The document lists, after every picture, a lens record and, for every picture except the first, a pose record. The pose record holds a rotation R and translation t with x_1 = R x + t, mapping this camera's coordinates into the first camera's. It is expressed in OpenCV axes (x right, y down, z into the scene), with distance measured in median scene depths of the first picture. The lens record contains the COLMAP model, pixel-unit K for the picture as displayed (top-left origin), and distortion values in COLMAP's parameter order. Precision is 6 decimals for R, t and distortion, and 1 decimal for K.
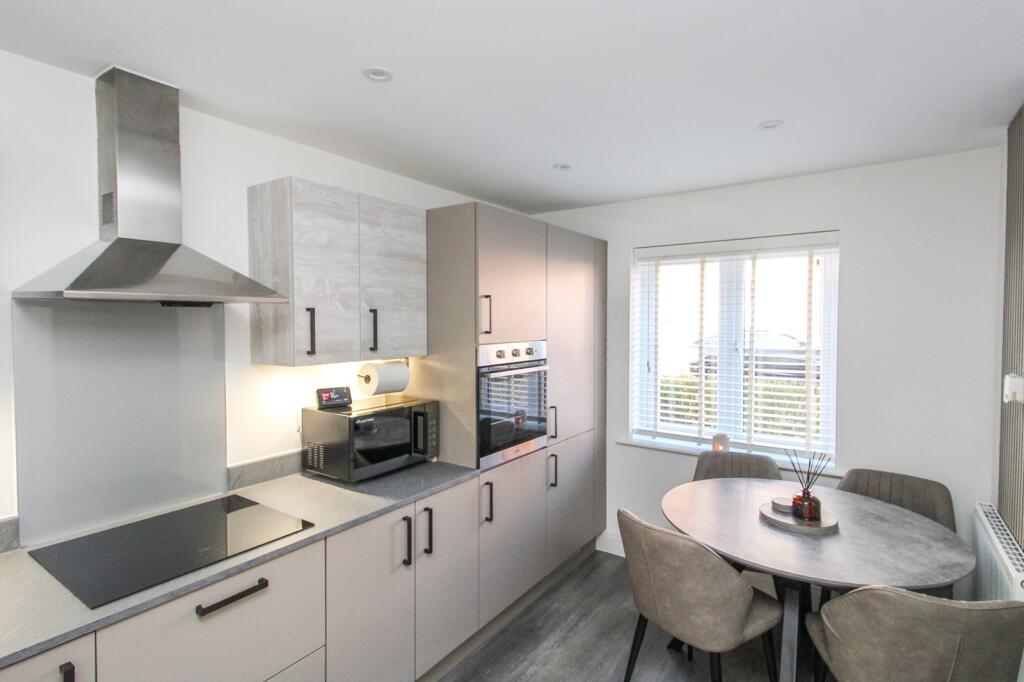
lens RADIAL K [[507.0, 0, 512.0], [0, 507.0, 341.0], [0, 0, 1]] dist [0.024087, -0.000277]
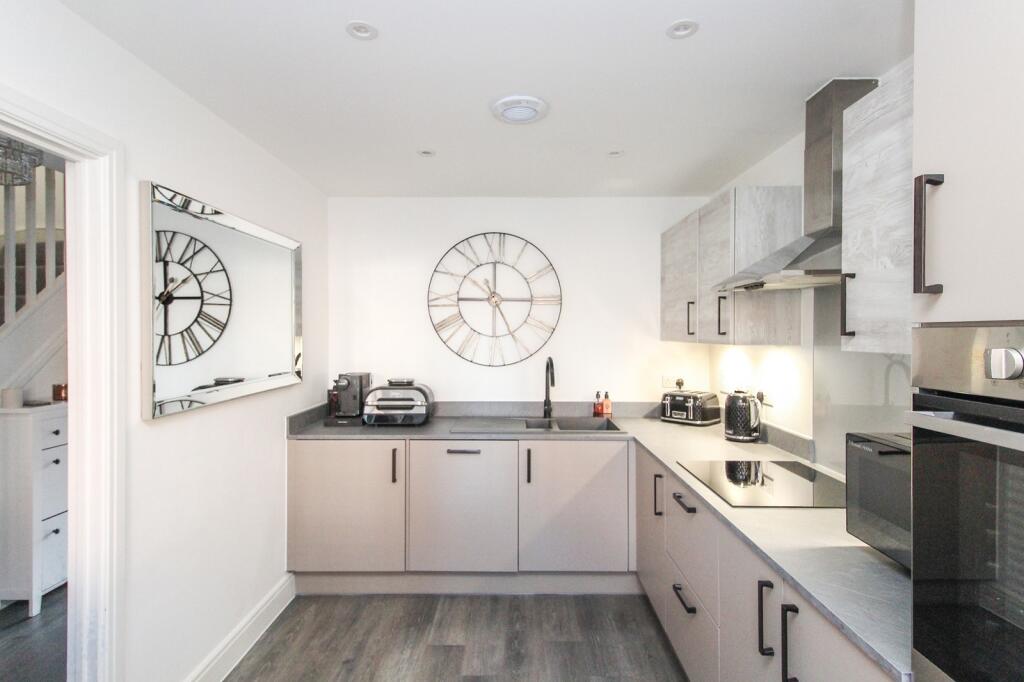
lens RADIAL K [[507.0, 0, 512.0], [0, 507.0, 341.0], [0, 0, 1]] dist [0.024087, -0.000277]
pose [[-0.817751, 0.009679, -0.575491, 0.419733], [-0.021166, 0.998677, 0.046872, 0.008271], [0.575183, 0.050510, -0.816464, 1.263646]]
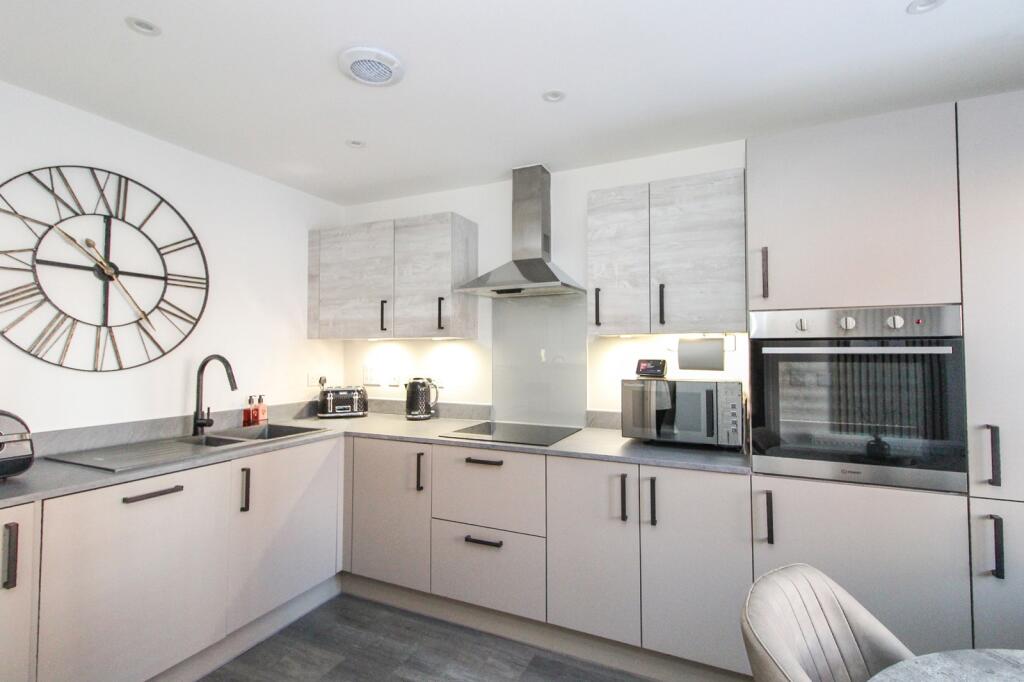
lens RADIAL K [[472.7, 0, 509.7], [0, 472.7, 339.1], [0, 0, 1]] dist [0.000757, -0.000460]
pose [[0.174048, -0.024076, -0.984443, 0.678681], [-0.038487, 0.998771, -0.031231, 0.100126], [0.983985, 0.043324, 0.172908, 0.554544]]
